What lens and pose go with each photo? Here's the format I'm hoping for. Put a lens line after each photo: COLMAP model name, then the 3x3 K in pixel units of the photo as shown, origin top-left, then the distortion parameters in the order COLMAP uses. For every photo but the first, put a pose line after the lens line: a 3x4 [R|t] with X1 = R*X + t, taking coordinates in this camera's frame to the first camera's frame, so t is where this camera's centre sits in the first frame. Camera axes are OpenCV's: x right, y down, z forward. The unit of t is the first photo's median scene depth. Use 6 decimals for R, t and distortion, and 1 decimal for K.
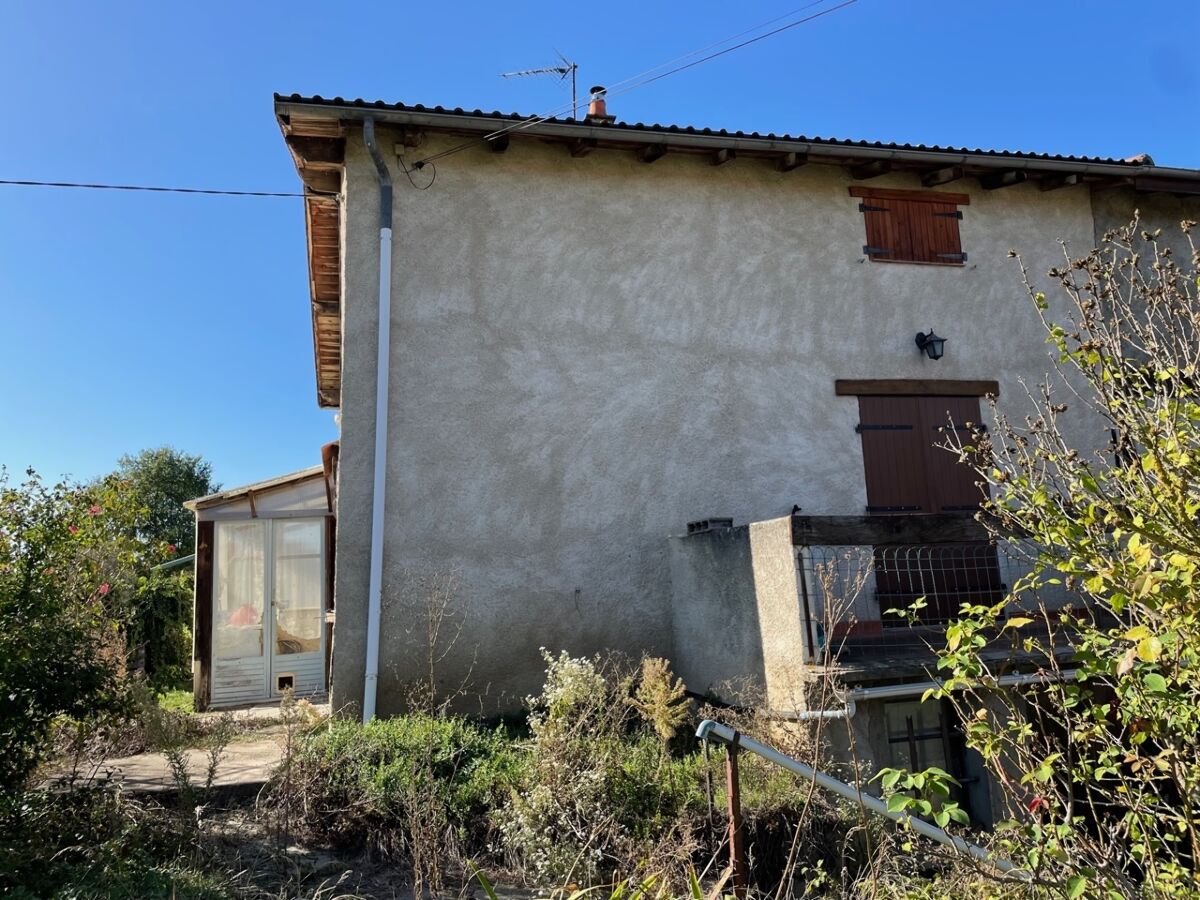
lens RADIAL K [[920.0, 0, 601.3], [0, 920.0, 448.0], [0, 0, 1]] dist [0.013637, -0.001240]
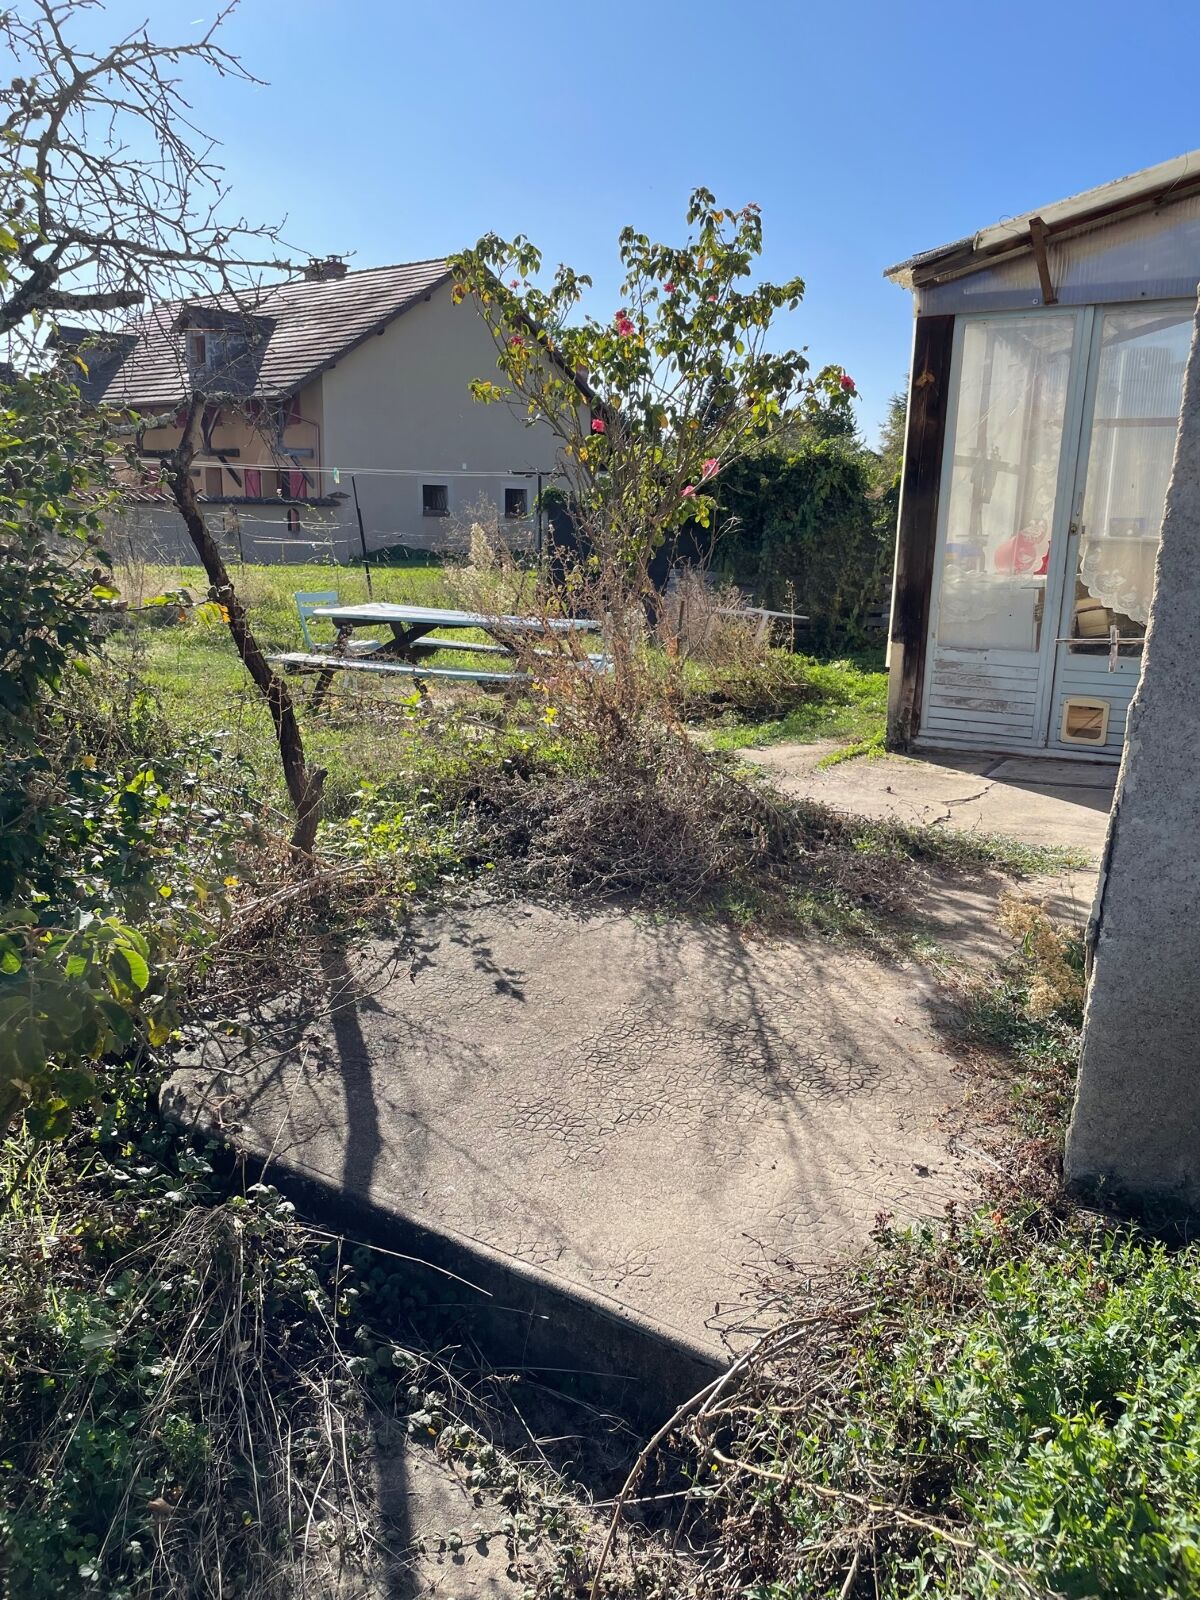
lens RADIAL K [[1226.7, 0, 606.1], [0, 1226.7, 803.3], [0, 0, 1]] dist [0.013637, -0.001240]
pose [[0.764802, 0.231964, -0.601058, -0.208800], [0.067070, 0.899200, 0.432366, 0.035582], [0.640764, -0.370987, 0.672153, 0.598803]]
